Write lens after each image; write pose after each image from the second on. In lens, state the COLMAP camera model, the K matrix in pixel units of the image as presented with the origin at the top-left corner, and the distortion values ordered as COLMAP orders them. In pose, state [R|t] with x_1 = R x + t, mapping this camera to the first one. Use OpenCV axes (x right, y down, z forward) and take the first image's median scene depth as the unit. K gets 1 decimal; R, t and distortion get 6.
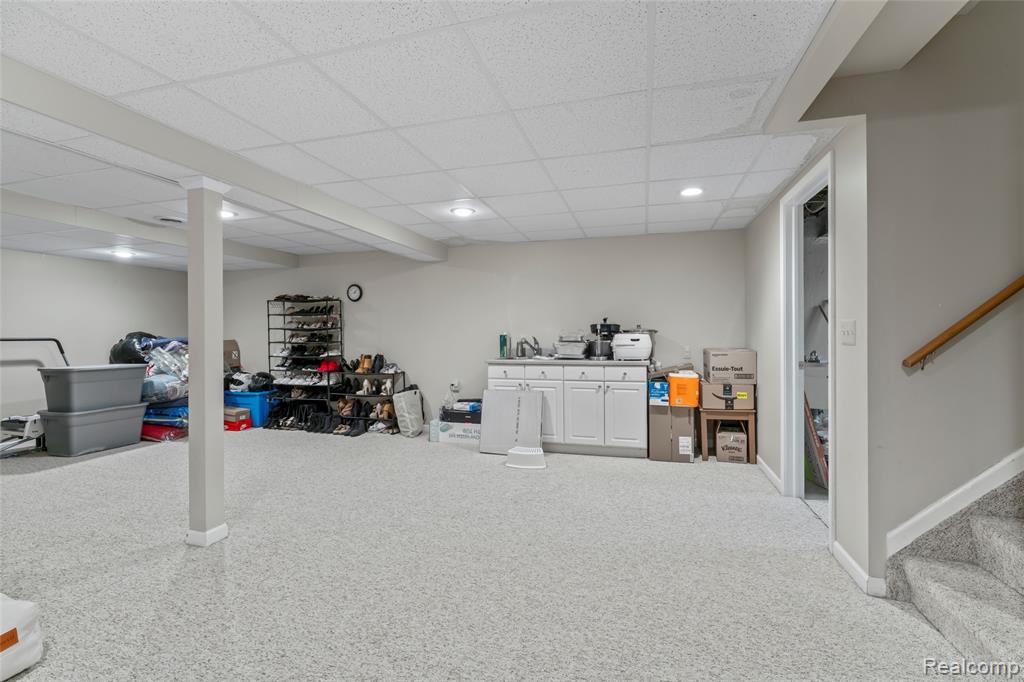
lens RADIAL K [[466.8, 0, 508.2], [0, 466.8, 335.8], [0, 0, 1]] dist [-0.002657, 0.000306]
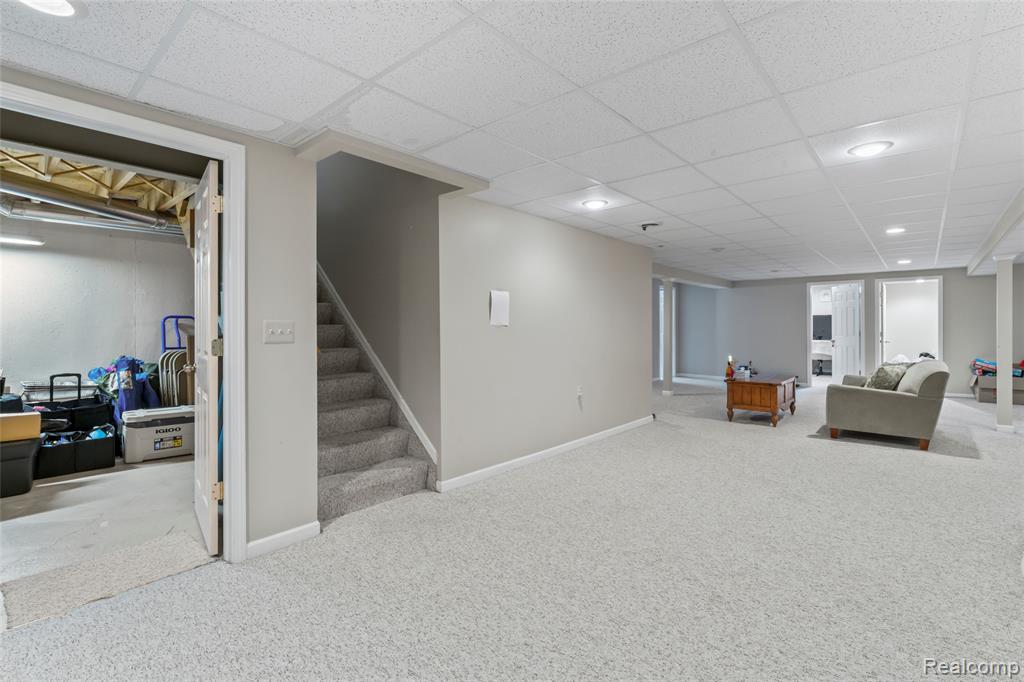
lens RADIAL K [[466.8, 0, 513.9], [0, 466.8, 335.0], [0, 0, 1]] dist [-0.002657, 0.000306]
pose [[-0.908748, -0.001839, 0.417342, -0.267815], [0.006559, 0.999804, 0.018688, -0.020588], [-0.417295, 0.019720, -0.908557, 1.981180]]
